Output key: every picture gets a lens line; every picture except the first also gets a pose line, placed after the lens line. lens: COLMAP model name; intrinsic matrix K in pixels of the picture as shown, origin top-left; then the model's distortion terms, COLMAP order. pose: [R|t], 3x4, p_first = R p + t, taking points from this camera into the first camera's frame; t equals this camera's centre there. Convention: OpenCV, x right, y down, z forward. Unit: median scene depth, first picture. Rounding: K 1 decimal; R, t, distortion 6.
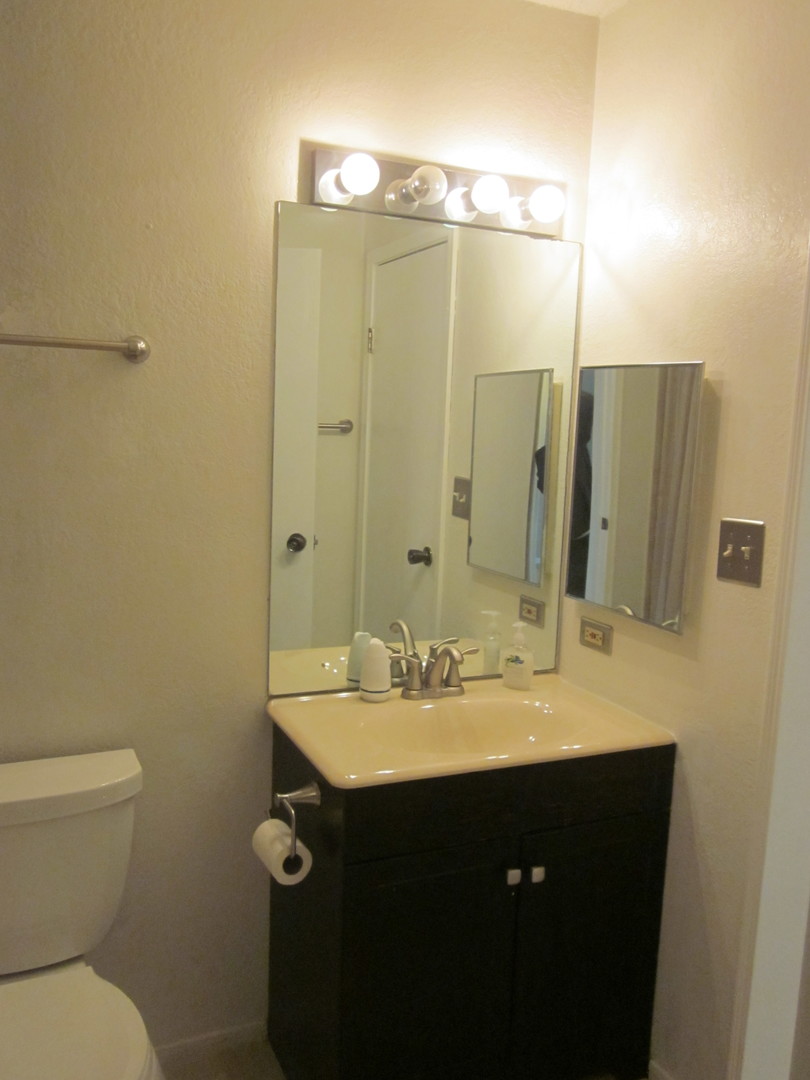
lens RADIAL K [[913.6, 0, 404.6], [0, 913.6, 539.6], [0, 0, 1]] dist [-0.034949, 0.011402]
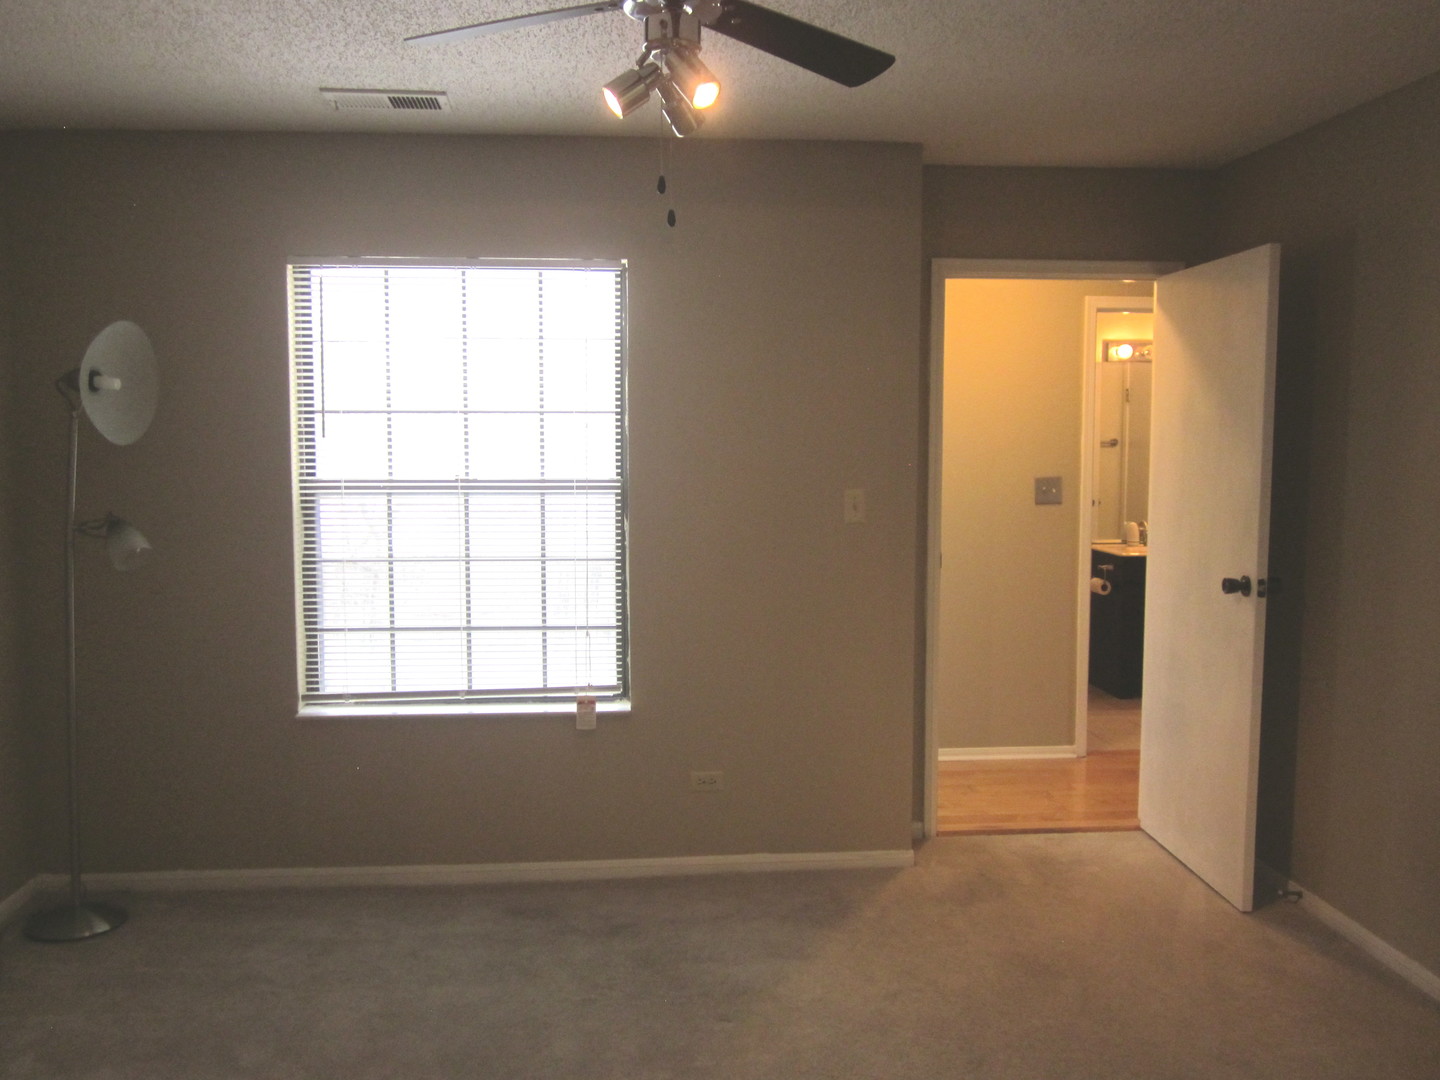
lens RADIAL K [[1218.1, 0, 719.3], [0, 1218.1, 531.0], [0, 0, 1]] dist [-0.034949, 0.011402]
pose [[0.937035, -0.009622, -0.349103, 0.069280], [-0.010605, 0.998375, -0.055981, 0.331559], [0.349074, 0.056159, 0.935411, -2.581895]]
